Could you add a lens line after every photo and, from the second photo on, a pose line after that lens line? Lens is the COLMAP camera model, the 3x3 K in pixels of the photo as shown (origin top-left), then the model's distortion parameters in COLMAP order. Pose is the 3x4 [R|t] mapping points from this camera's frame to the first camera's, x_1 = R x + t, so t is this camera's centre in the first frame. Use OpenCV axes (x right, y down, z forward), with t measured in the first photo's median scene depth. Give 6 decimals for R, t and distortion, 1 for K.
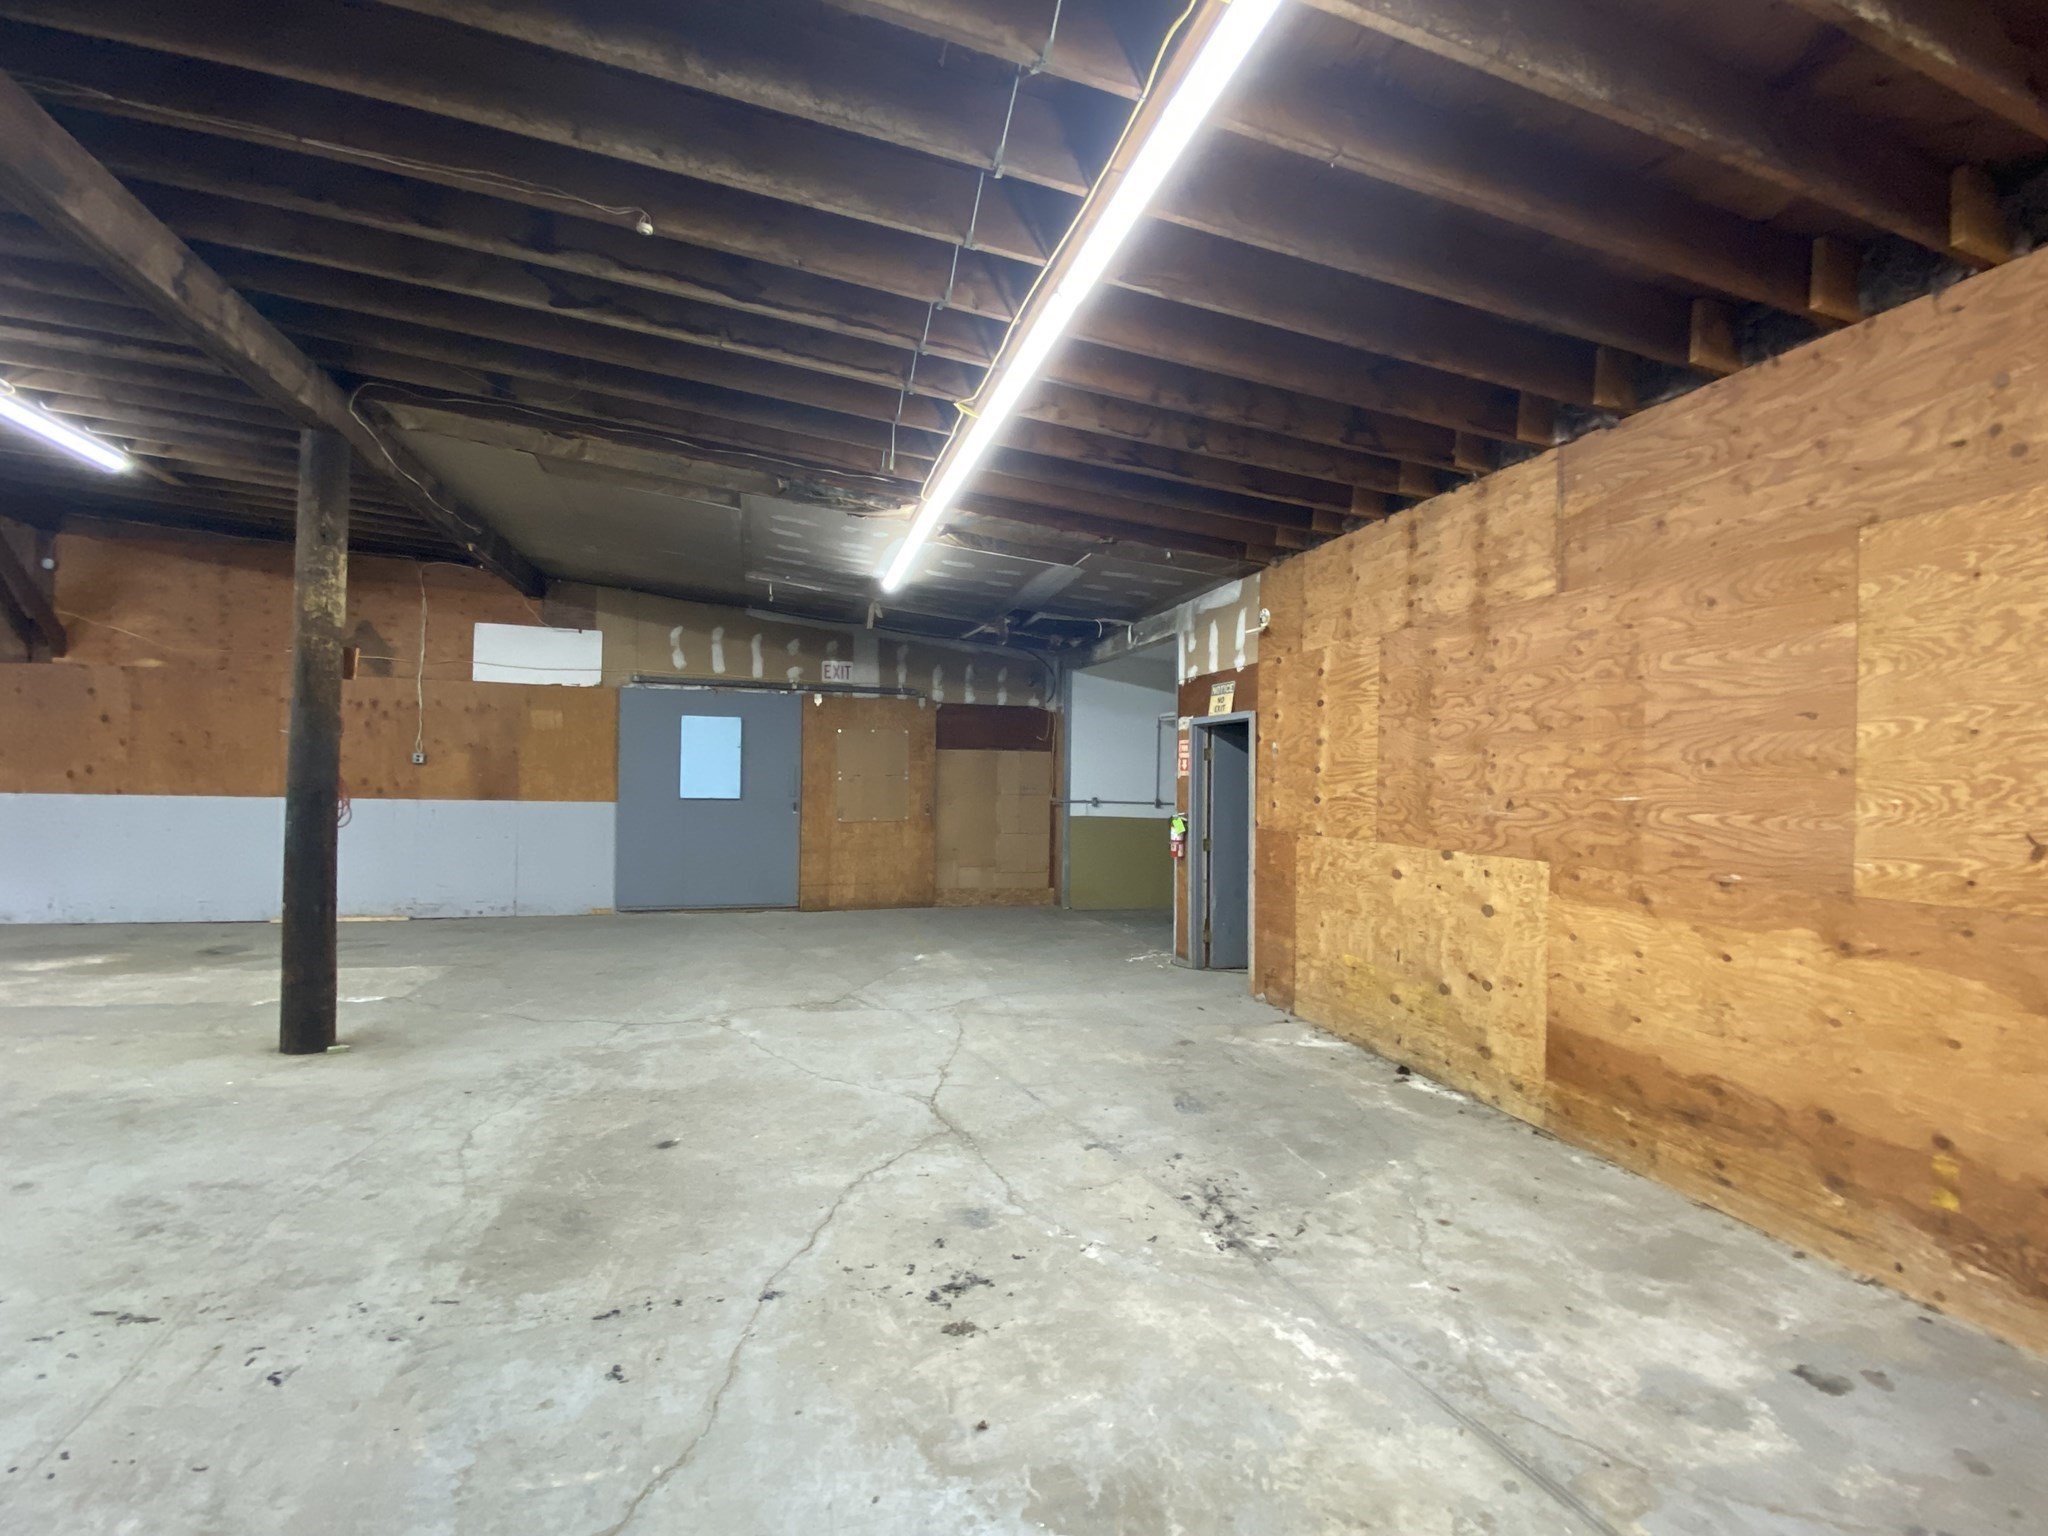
lens RADIAL K [[922.1, 0, 1024.0], [0, 922.1, 768.0], [0, 0, 1]] dist [0.020647, -0.020909]
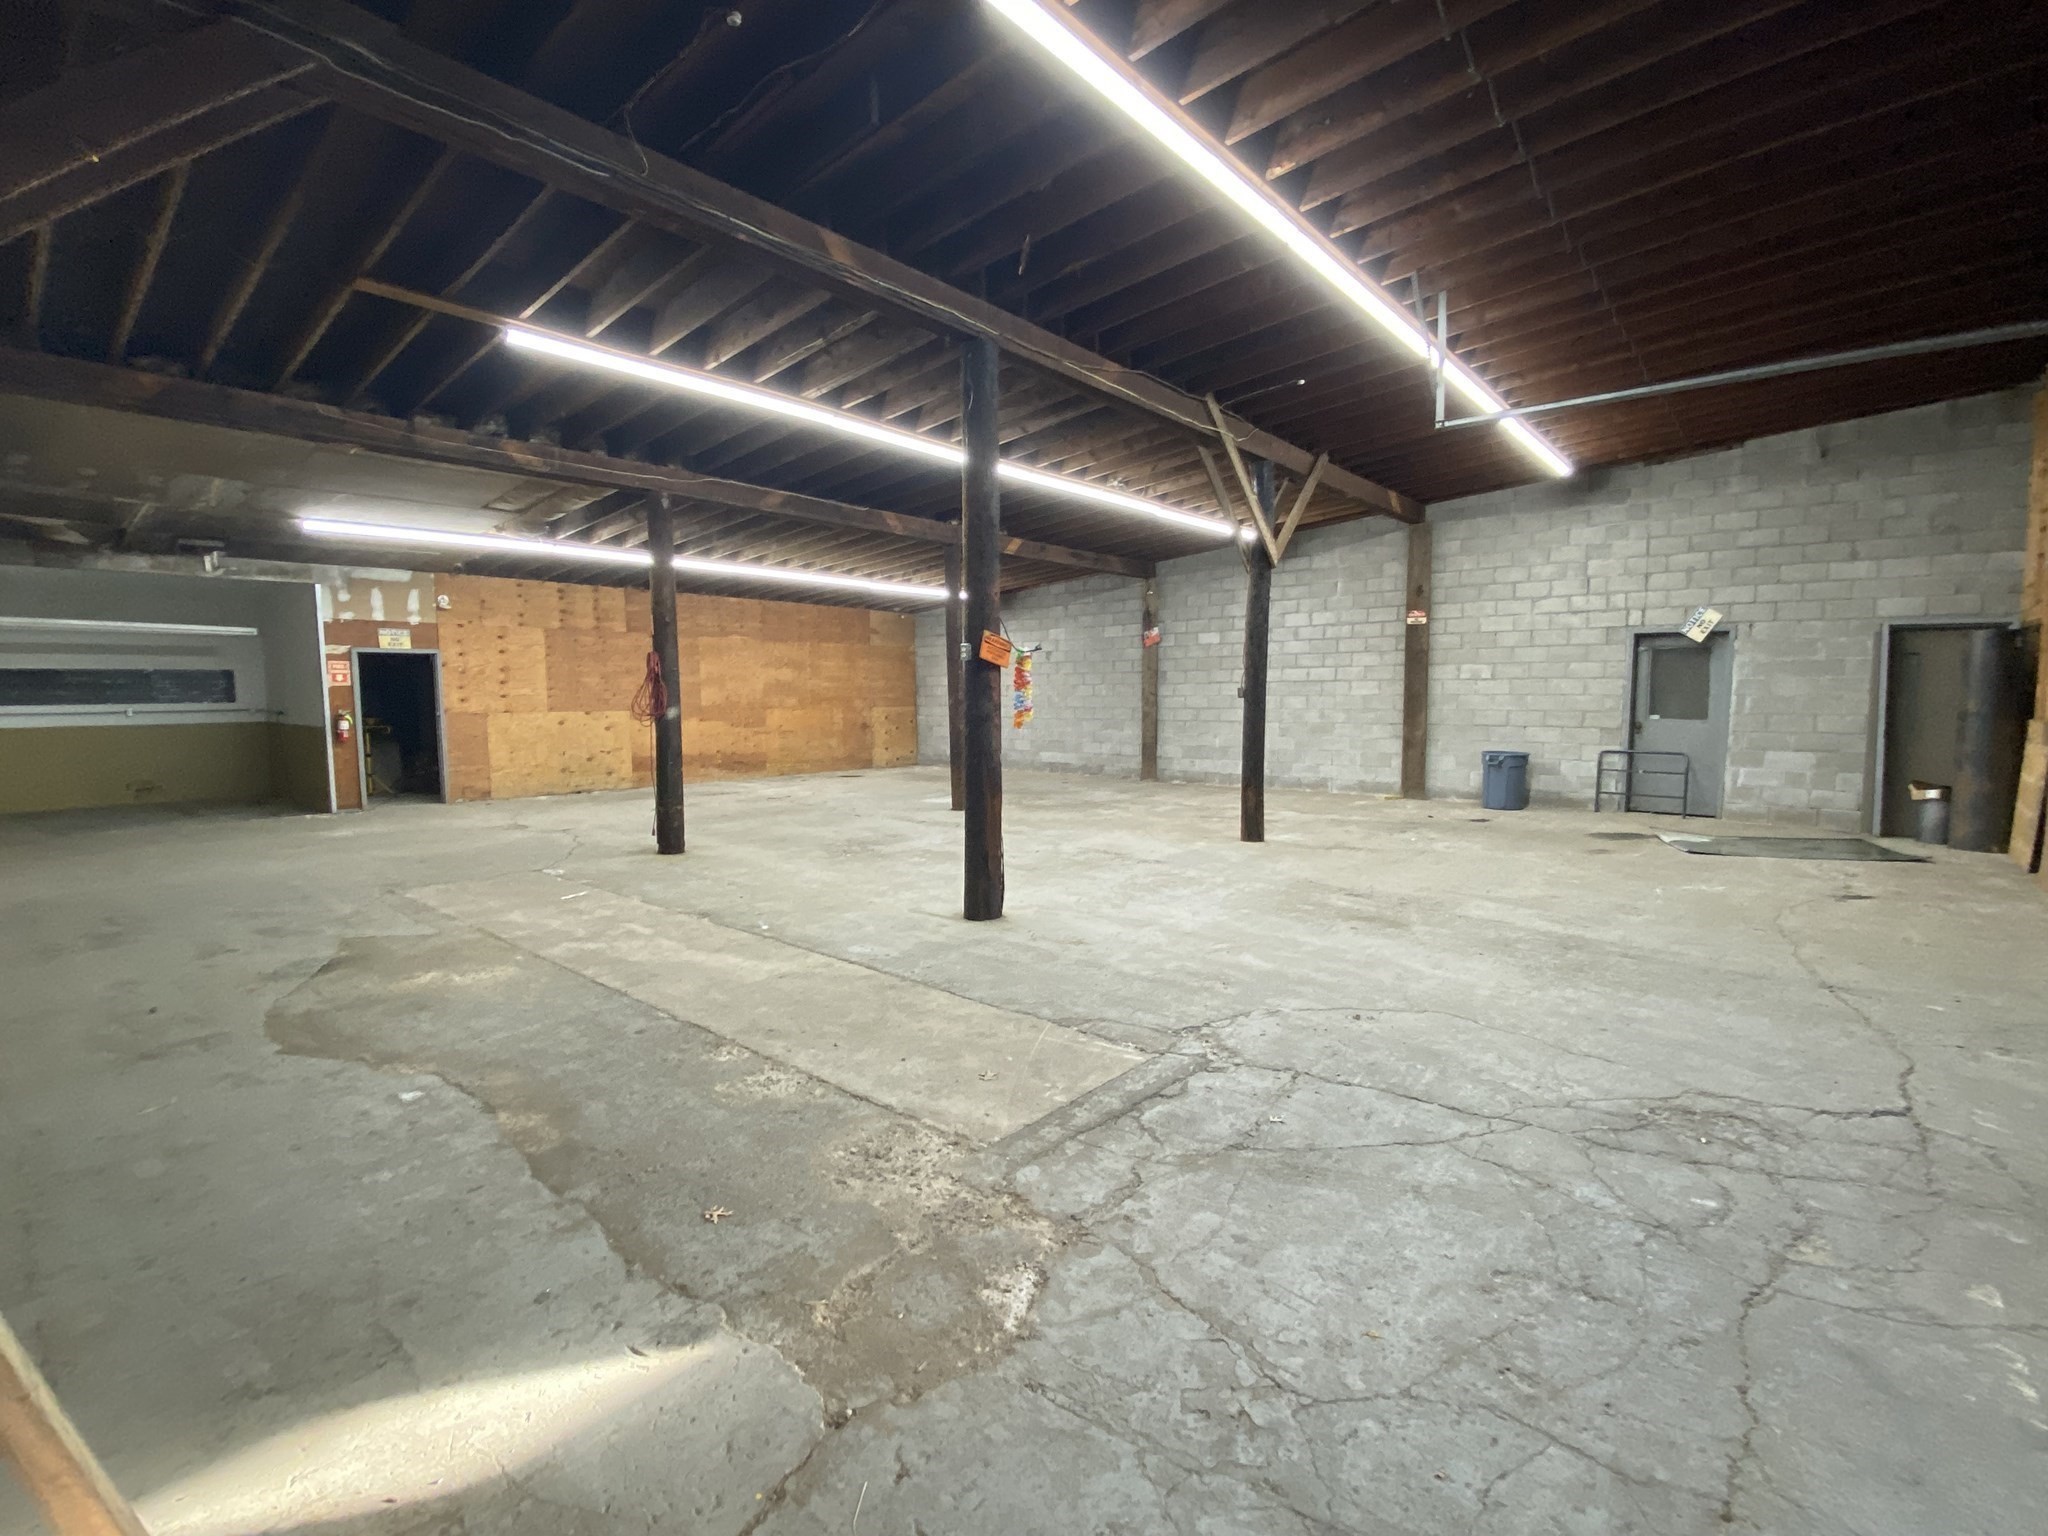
lens RADIAL K [[922.1, 0, 1024.0], [0, 922.1, 768.0], [0, 0, 1]] dist [0.020647, -0.020909]
pose [[-0.554881, -0.084978, 0.827578, -2.729936], [-0.018097, 0.995767, 0.090115, -0.020289], [-0.831733, 0.035027, -0.554070, 1.484139]]
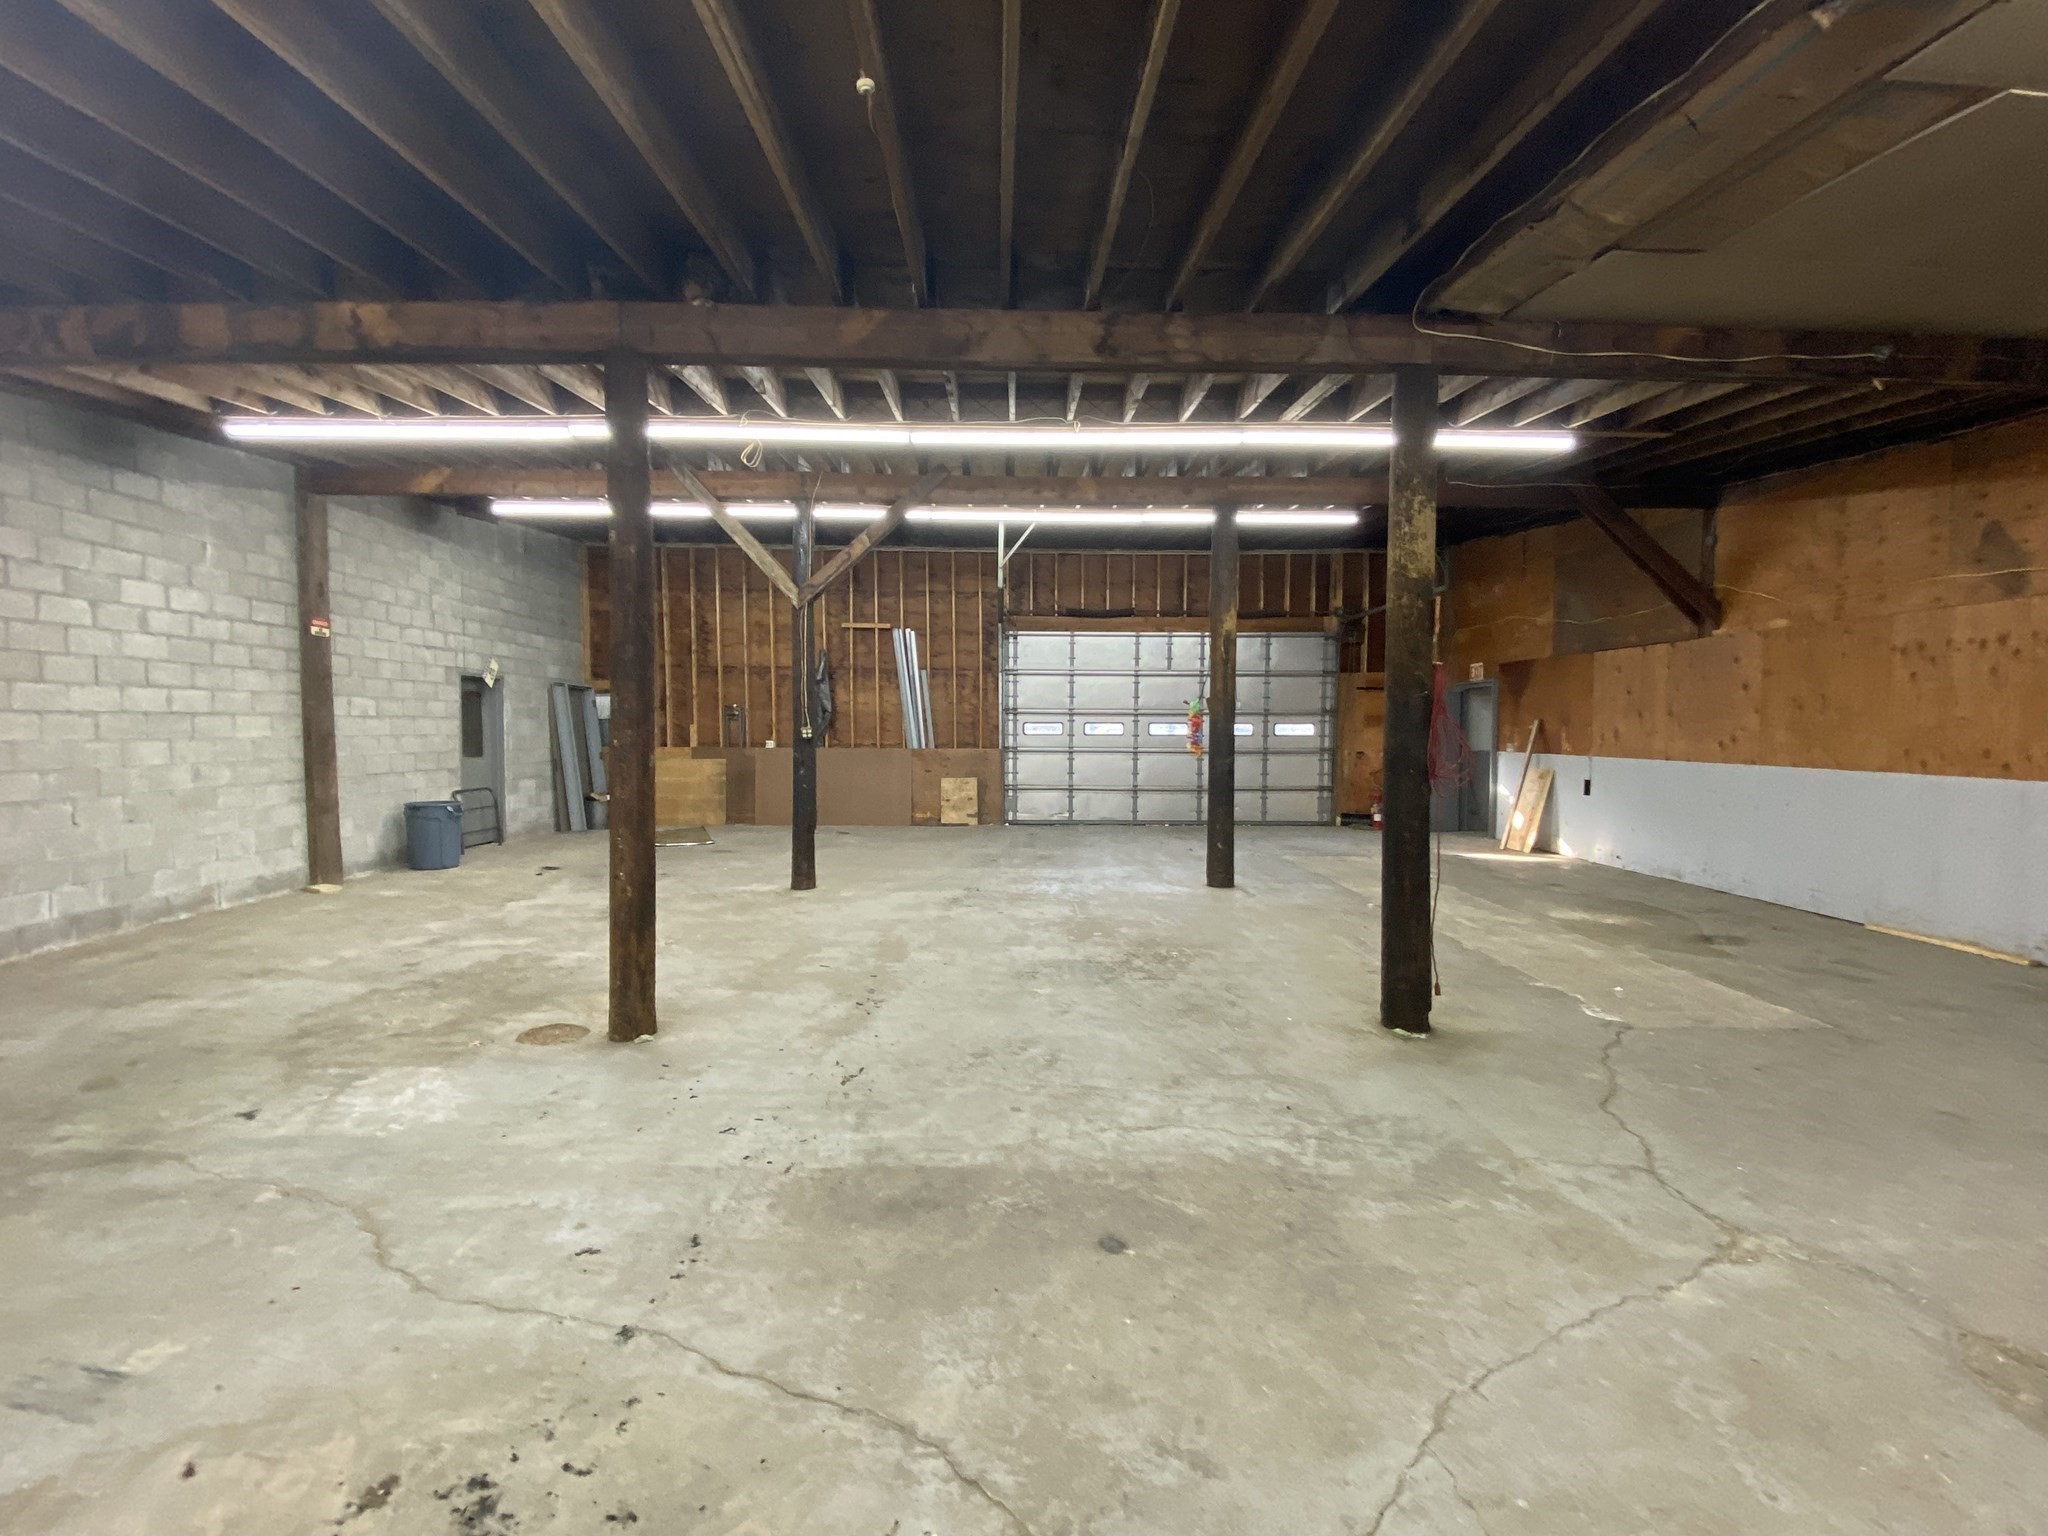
lens RADIAL K [[922.1, 0, 1024.0], [0, 922.1, 768.0], [0, 0, 1]] dist [0.020647, -0.020909]
pose [[-0.250247, 0.021909, -0.967934, 0.264387], [0.003407, 0.999758, 0.021749, 0.015376], [0.968176, 0.002145, -0.250261, 0.911275]]
